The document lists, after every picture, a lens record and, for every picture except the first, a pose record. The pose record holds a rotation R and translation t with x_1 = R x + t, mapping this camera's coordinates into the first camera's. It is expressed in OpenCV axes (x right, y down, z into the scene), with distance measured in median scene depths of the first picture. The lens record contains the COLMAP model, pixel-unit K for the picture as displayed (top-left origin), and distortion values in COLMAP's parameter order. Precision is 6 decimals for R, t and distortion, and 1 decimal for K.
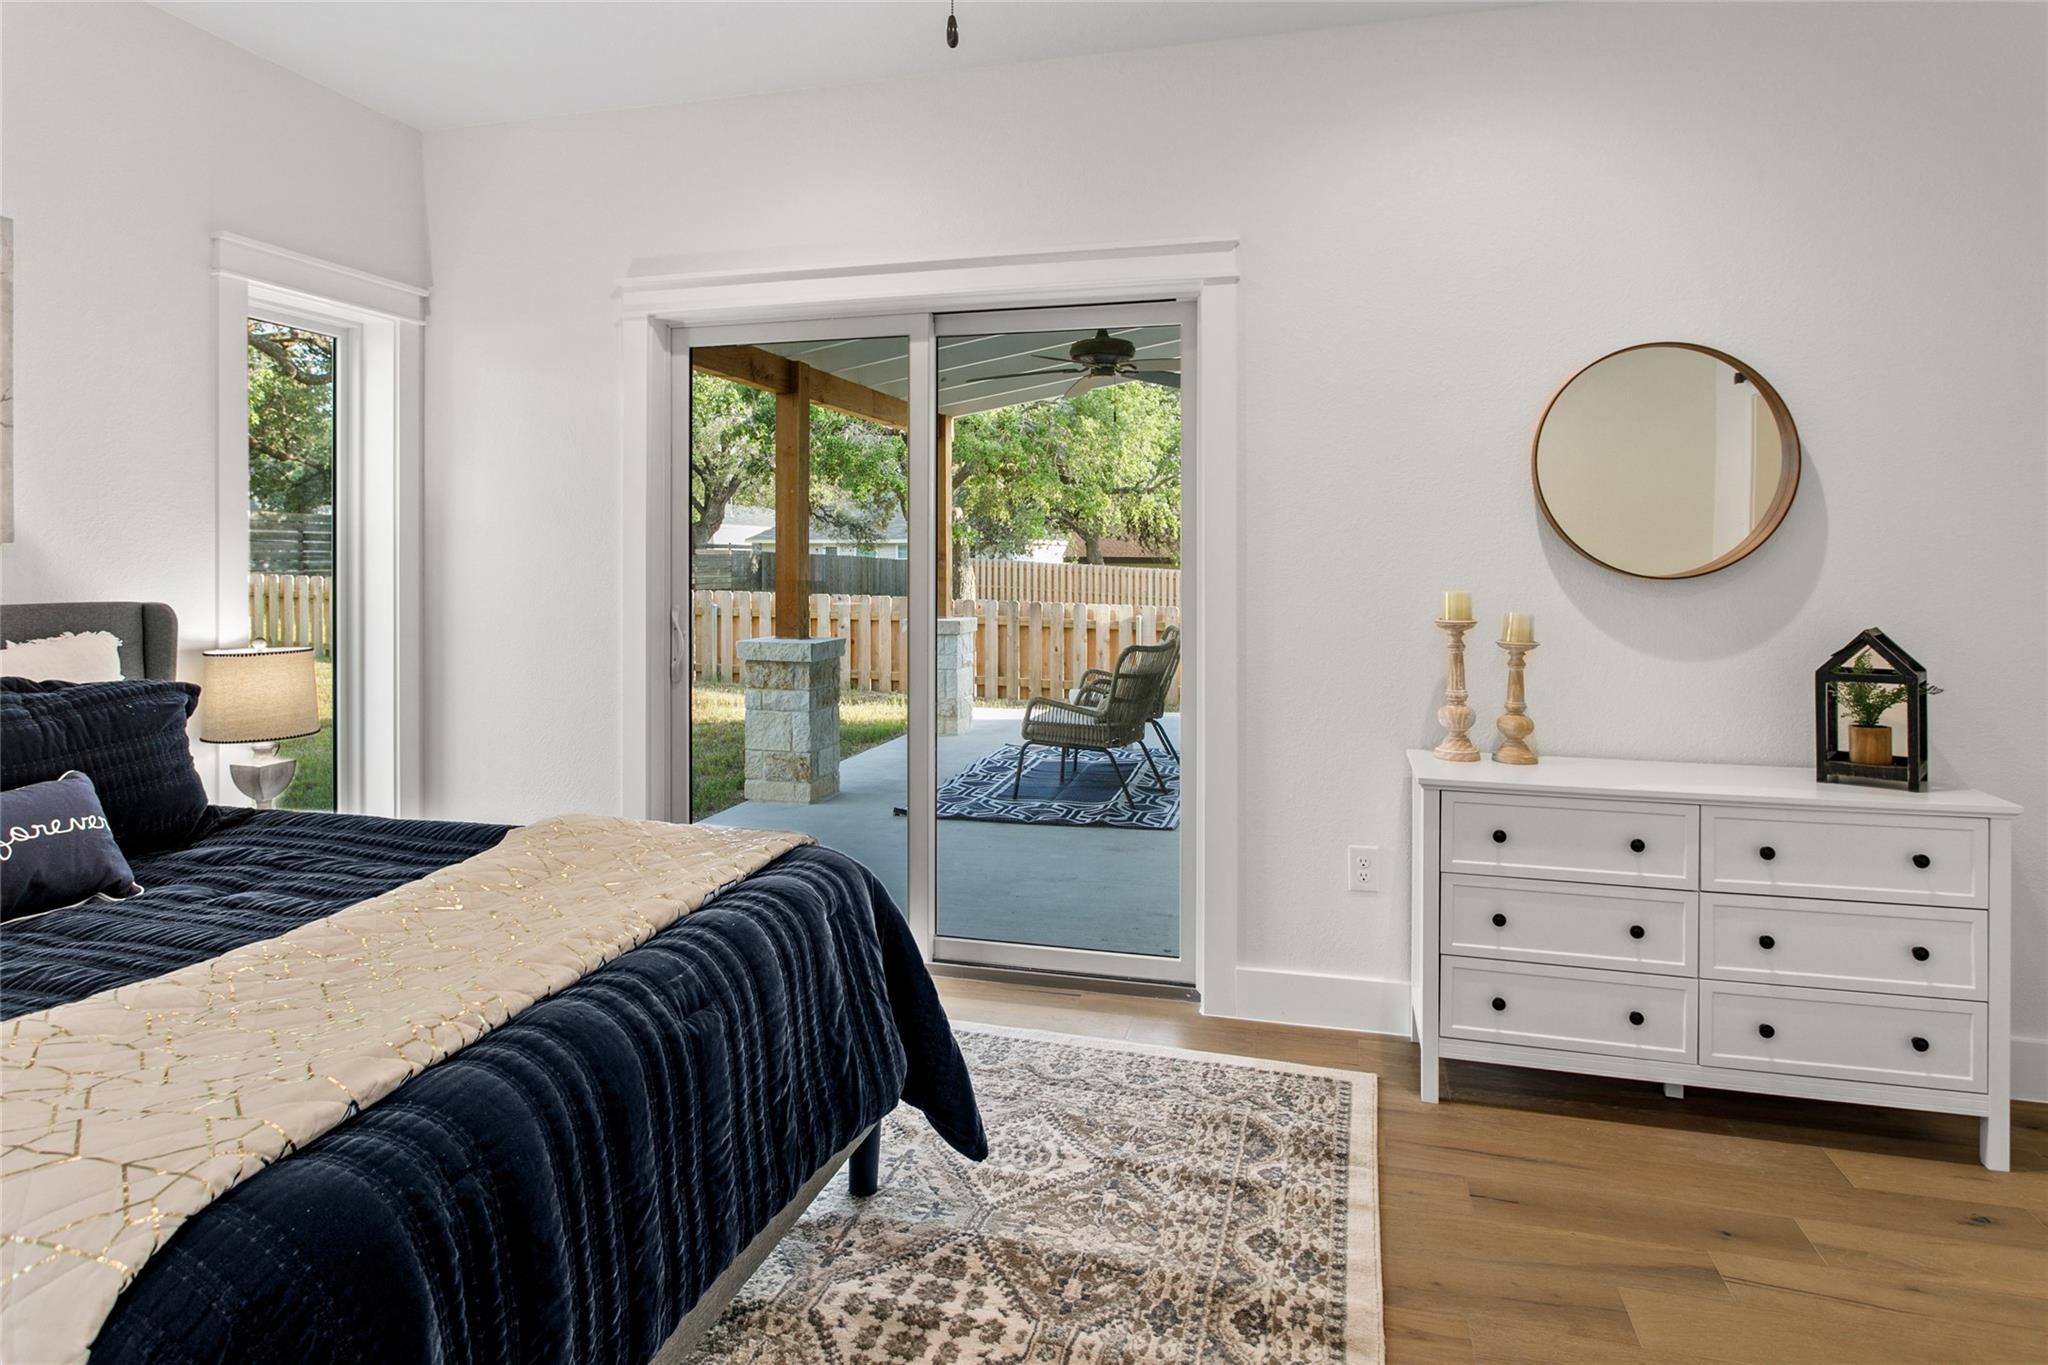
lens RADIAL K [[1158.5, 0, 1040.3], [0, 1158.5, 564.8], [0, 0, 1]] dist [-0.013650, 0.003595]
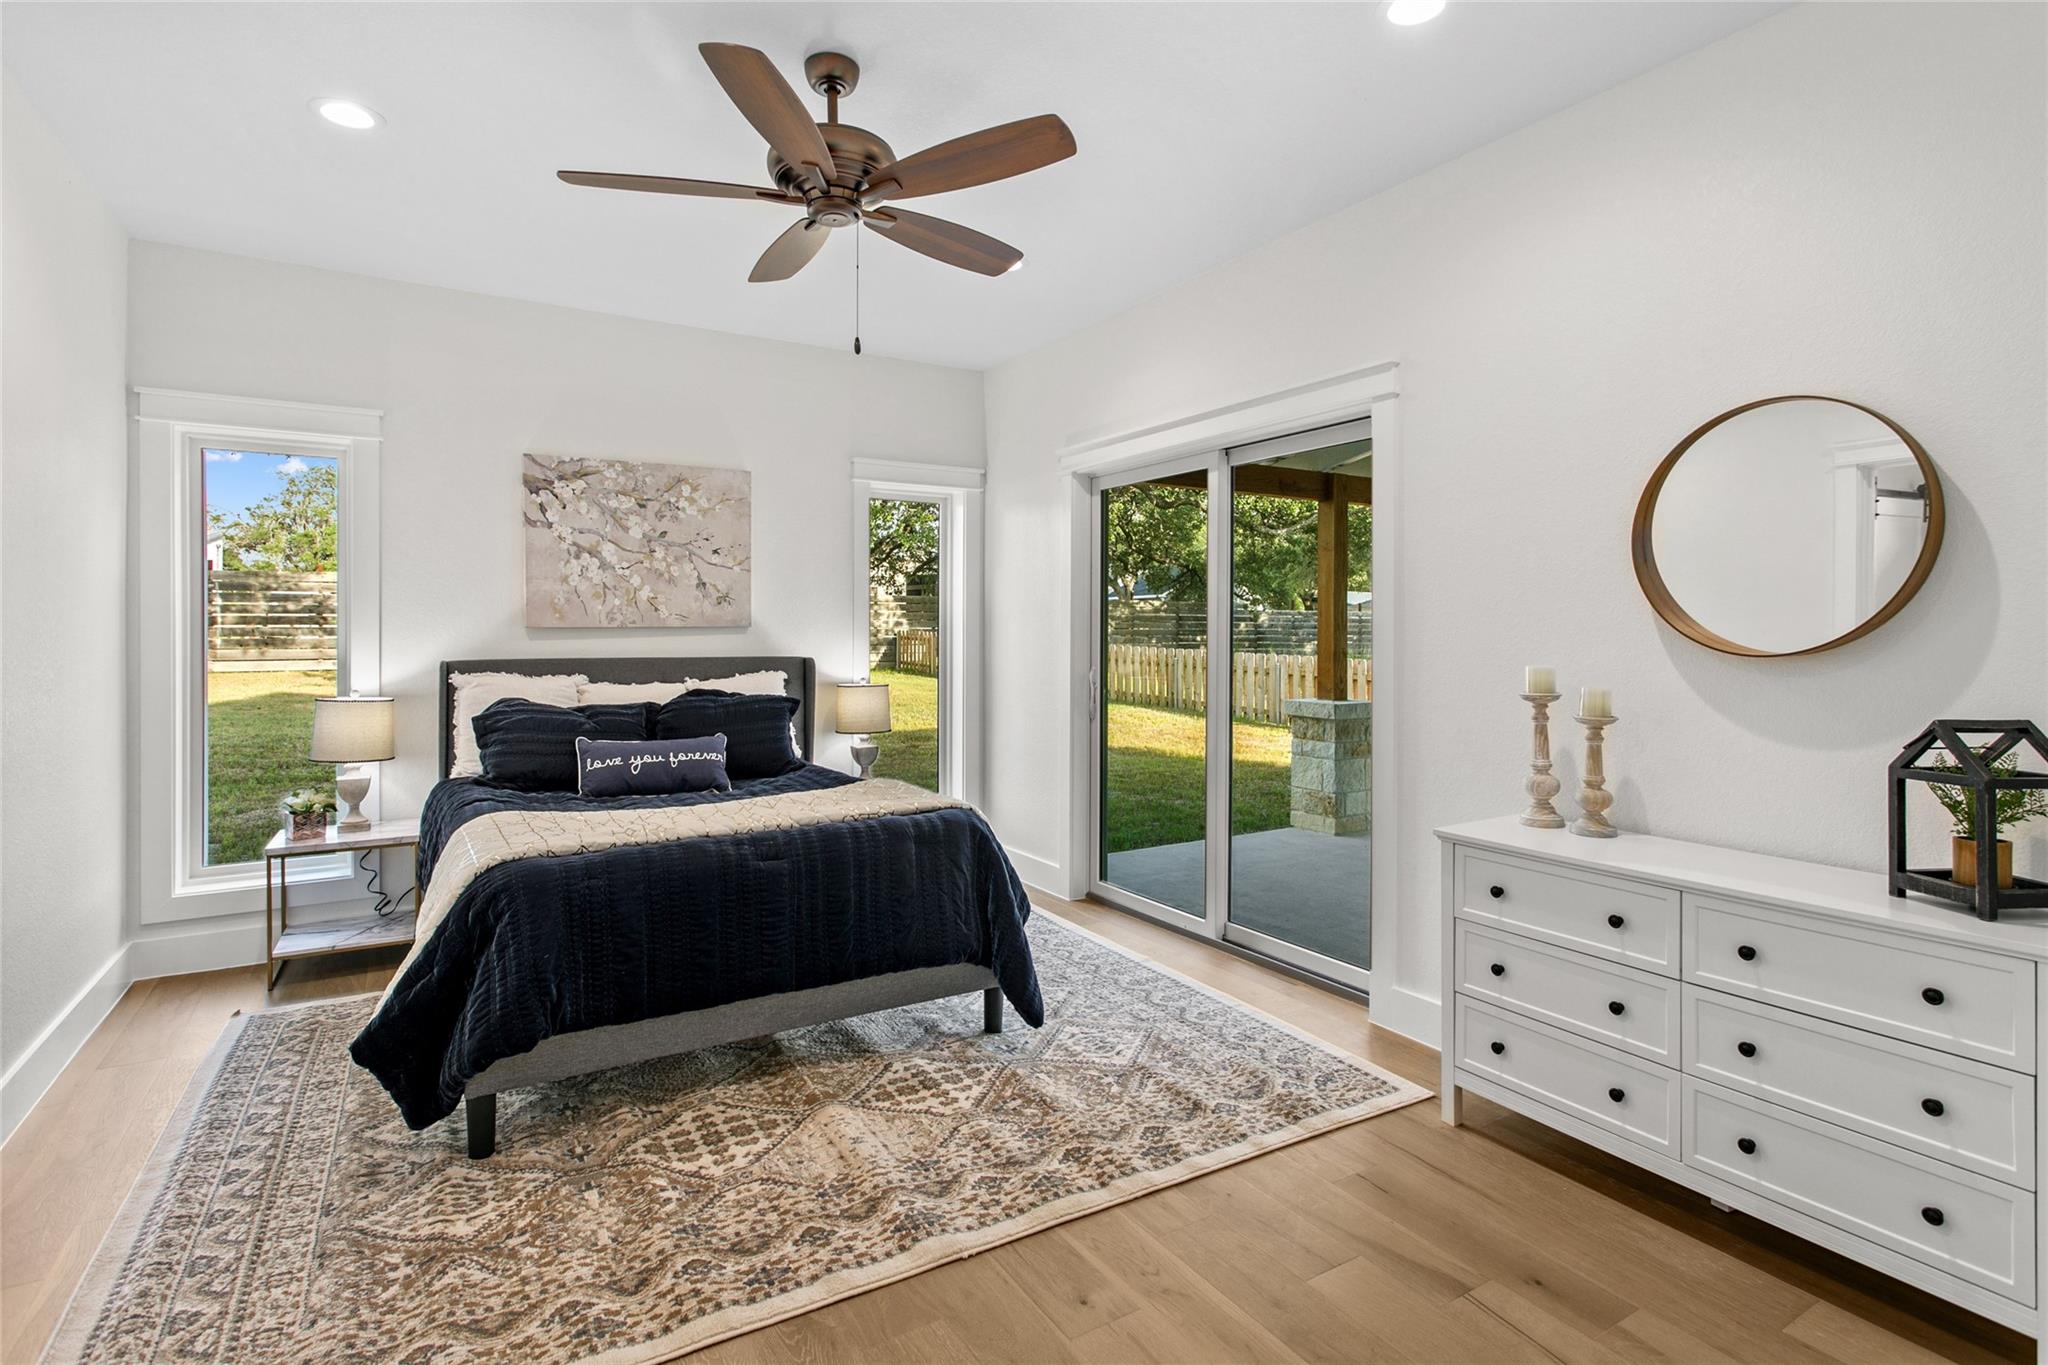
lens RADIAL K [[991.7, 0, 1013.8], [0, 991.7, 637.2], [0, 0, 1]] dist [0.002268, 0.000097]
pose [[0.732177, 0.002069, -0.681112, 0.692800], [-0.003669, 0.999993, -0.000906, -0.000363], [0.681105, 0.003162, 0.732179, 0.012636]]
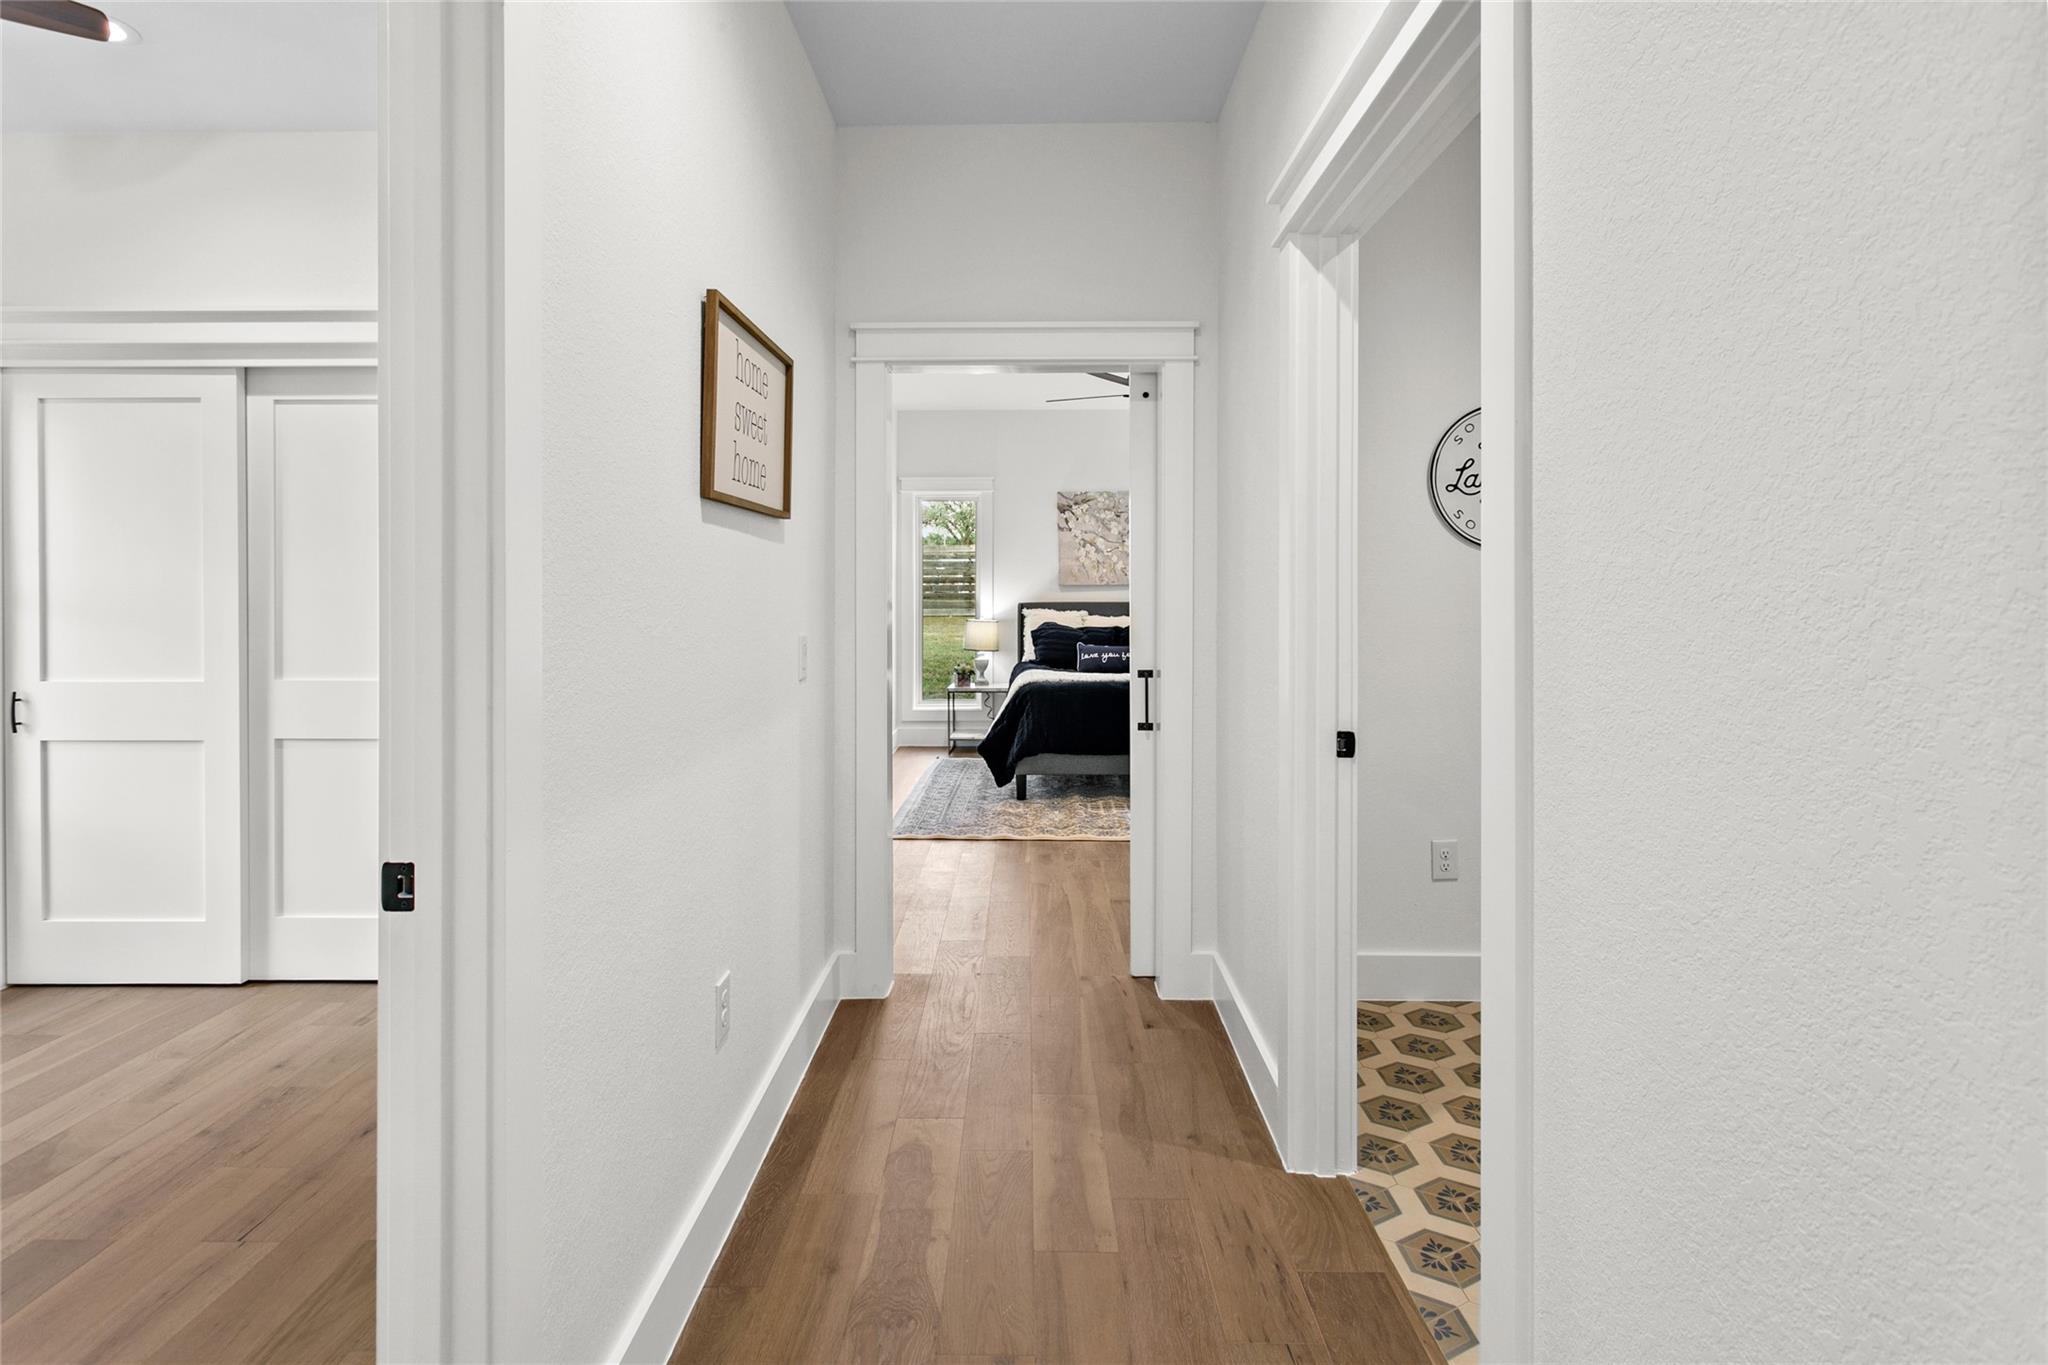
lens RADIAL K [[991.7, 0, 1022.2], [0, 991.7, 594.3], [0, 0, 1]] dist [0.002268, 0.000097]
pose [[0.261171, 0.003547, -0.965286, 1.893195], [-0.002987, 0.999991, 0.002866, 0.004387], [0.965288, 0.002134, 0.261179, -0.239739]]
